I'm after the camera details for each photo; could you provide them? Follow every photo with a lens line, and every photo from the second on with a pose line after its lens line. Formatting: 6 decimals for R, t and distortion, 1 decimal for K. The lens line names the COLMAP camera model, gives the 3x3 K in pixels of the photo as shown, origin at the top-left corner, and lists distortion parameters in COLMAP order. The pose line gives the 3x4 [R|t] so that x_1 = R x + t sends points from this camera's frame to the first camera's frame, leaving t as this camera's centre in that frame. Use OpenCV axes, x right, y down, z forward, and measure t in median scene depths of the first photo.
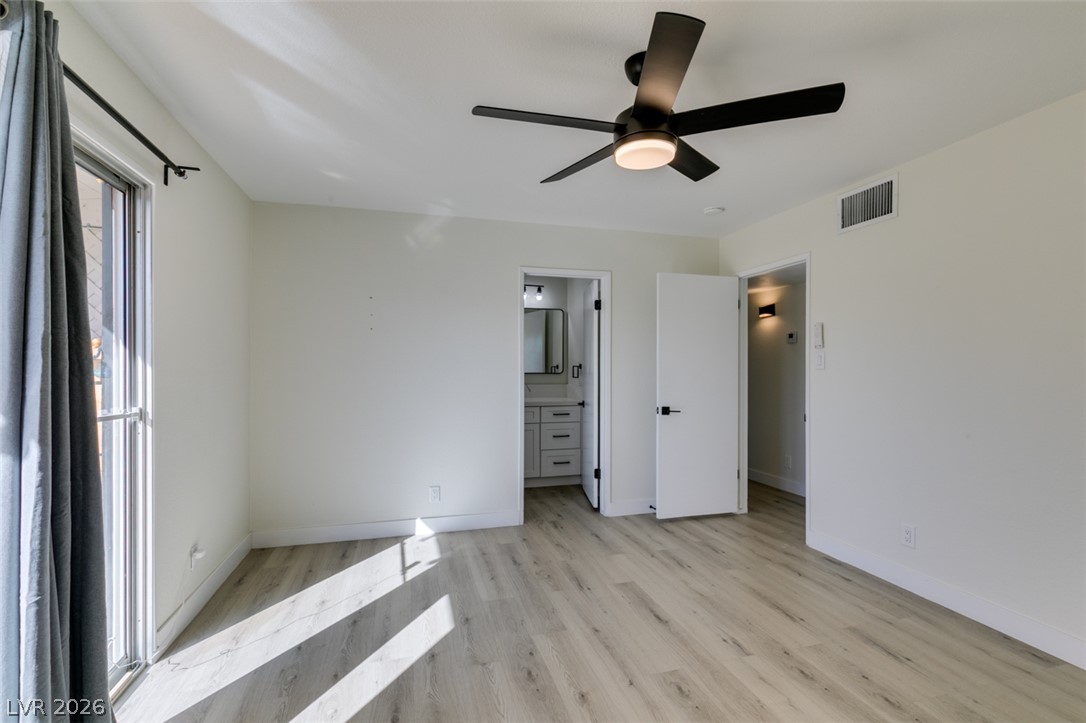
lens RADIAL K [[484.9, 0, 541.2], [0, 484.9, 364.8], [0, 0, 1]] dist [0.007198, -0.002312]
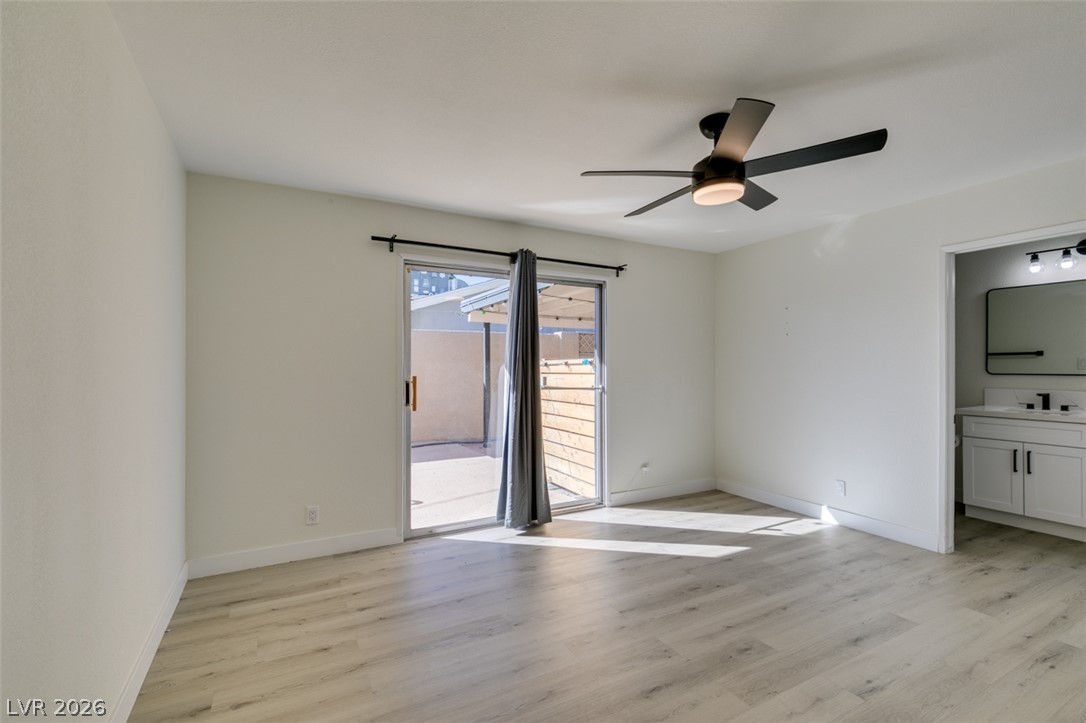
lens RADIAL K [[484.9, 0, 545.8], [0, 484.9, 362.3], [0, 0, 1]] dist [0.007198, -0.002312]
pose [[0.222068, -0.009941, -0.974980, 1.033737], [0.007192, 0.999938, -0.008557, 0.000539], [0.975005, -0.005112, 0.222126, 0.232348]]
